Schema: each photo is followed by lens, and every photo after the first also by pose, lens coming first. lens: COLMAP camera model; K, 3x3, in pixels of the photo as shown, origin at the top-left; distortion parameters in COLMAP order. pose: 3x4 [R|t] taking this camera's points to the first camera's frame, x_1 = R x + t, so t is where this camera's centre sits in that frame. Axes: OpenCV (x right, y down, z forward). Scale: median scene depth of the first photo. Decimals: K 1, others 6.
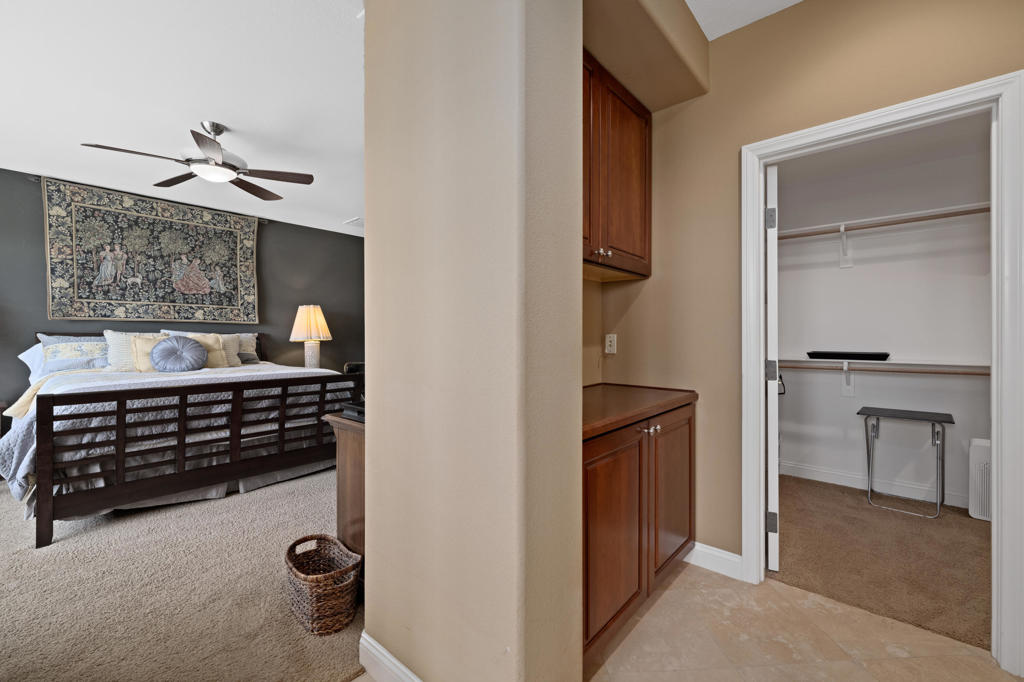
lens RADIAL K [[414.1, 0, 511.2], [0, 414.1, 338.1], [0, 0, 1]] dist [-0.002372, -0.000197]
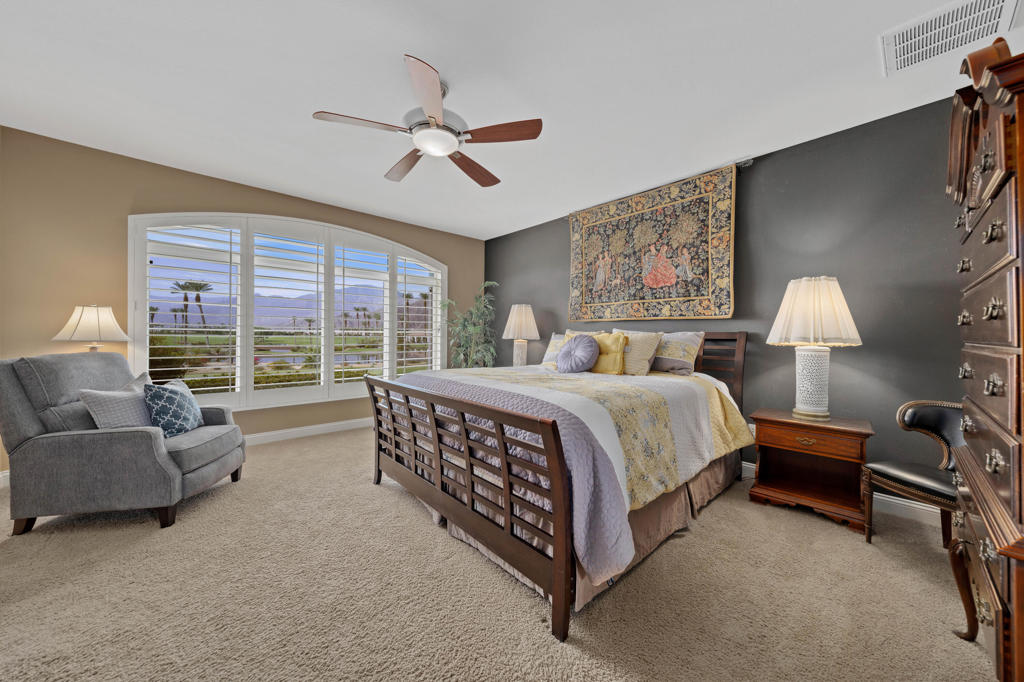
lens RADIAL K [[355.7, 0, 512.5], [0, 355.7, 332.6], [0, 0, 1]] dist [0.000780, -0.000020]
pose [[-0.104624, -0.009324, -0.994468, 0.006523], [-0.014731, 0.999861, -0.007825, -0.000818], [0.994403, 0.013830, -0.104747, 0.771318]]
